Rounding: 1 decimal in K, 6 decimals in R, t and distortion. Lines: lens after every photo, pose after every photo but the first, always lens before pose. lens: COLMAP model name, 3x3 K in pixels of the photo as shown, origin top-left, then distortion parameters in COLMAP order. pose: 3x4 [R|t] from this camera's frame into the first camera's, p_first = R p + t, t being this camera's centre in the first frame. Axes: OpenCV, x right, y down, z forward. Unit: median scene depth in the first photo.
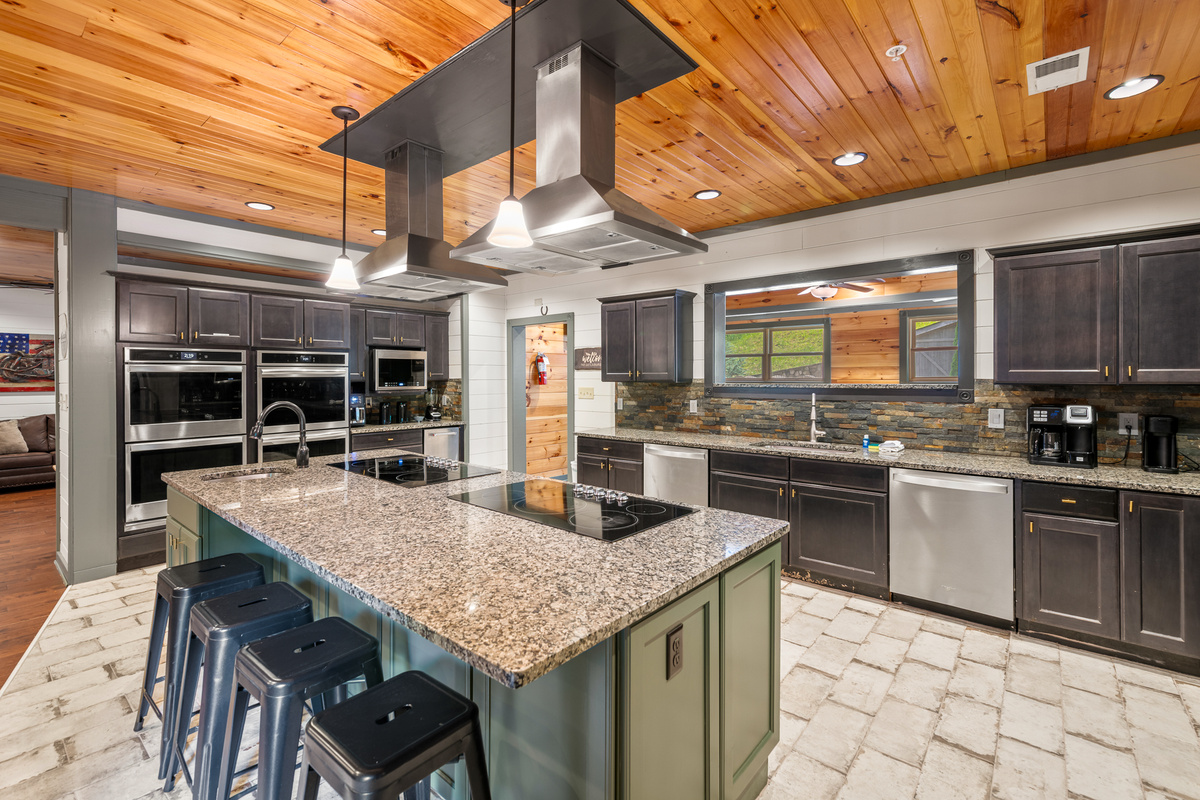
lens RADIAL K [[533.1, 0, 591.6], [0, 533.1, 373.0], [0, 0, 1]] dist [0.006696, -0.001867]
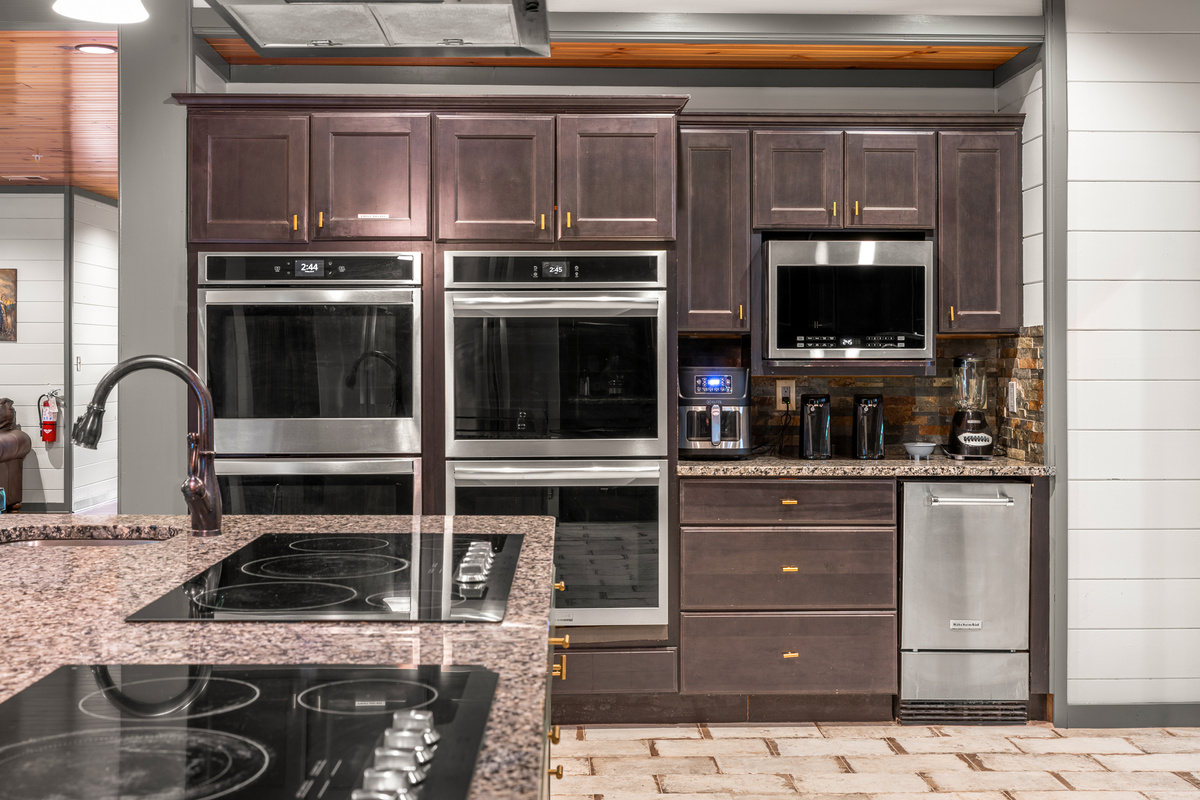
lens RADIAL K [[1429.6, 0, 585.2], [0, 1429.6, 354.2], [0, 0, 1]] dist [0.004355, 0.000000]
pose [[0.669737, 0.001755, -0.742596, 0.227022], [0.001302, 0.999993, 0.003538, 0.028860], [0.742597, -0.003337, 0.669730, 0.311638]]
